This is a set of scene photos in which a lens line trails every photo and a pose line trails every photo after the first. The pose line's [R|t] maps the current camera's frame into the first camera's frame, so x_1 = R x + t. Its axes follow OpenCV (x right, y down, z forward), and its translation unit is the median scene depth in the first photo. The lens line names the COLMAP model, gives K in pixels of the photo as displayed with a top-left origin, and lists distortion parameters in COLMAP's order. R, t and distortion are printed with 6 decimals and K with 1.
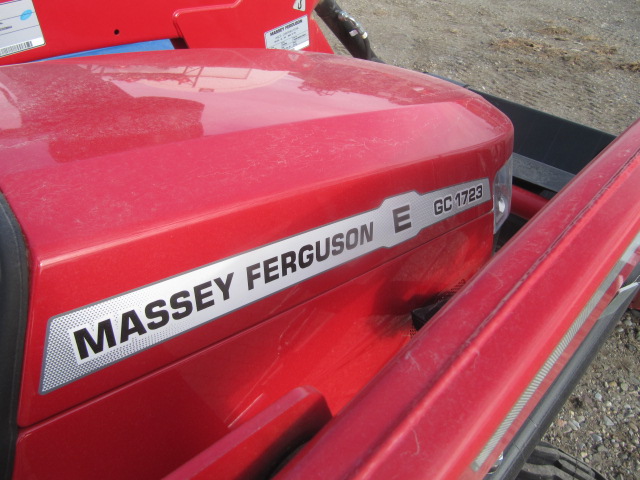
lens RADIAL K [[524.8, 0, 321.5], [0, 524.8, 238.4], [0, 0, 1]] dist [-0.070377, 0.038112]
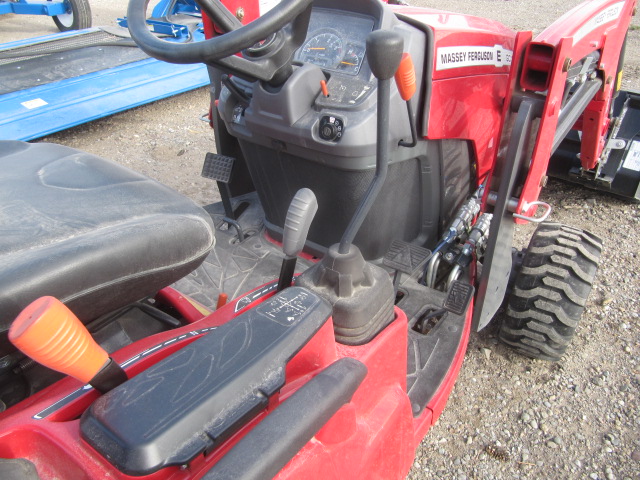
lens RADIAL K [[524.8, 0, 318.8], [0, 524.8, 240.8], [0, 0, 1]] dist [-0.070377, 0.038112]
pose [[0.992601, -0.085598, 0.086123, -1.332051], [0.090042, 0.994727, -0.049101, 1.191727], [-0.081466, 0.056492, 0.995074, -1.808914]]
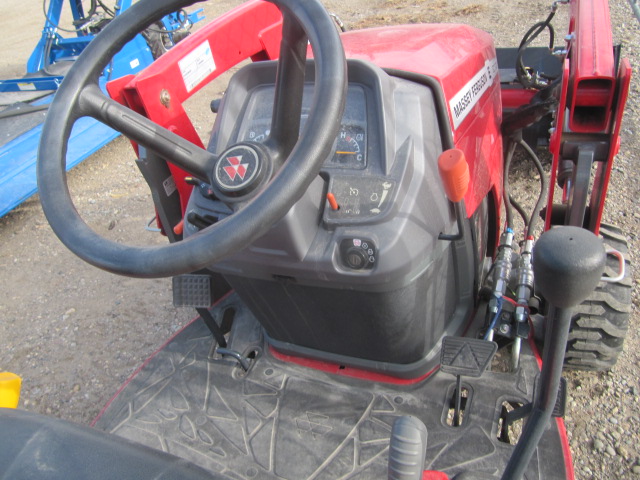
lens RADIAL K [[524.8, 0, 318.7], [0, 524.8, 240.9], [0, 0, 1]] dist [-0.070377, 0.038112]
pose [[0.913585, -0.359313, 0.190410, -1.478495], [0.365216, 0.930913, 0.004373, 0.438106], [-0.178826, 0.065546, 0.981695, -1.153891]]
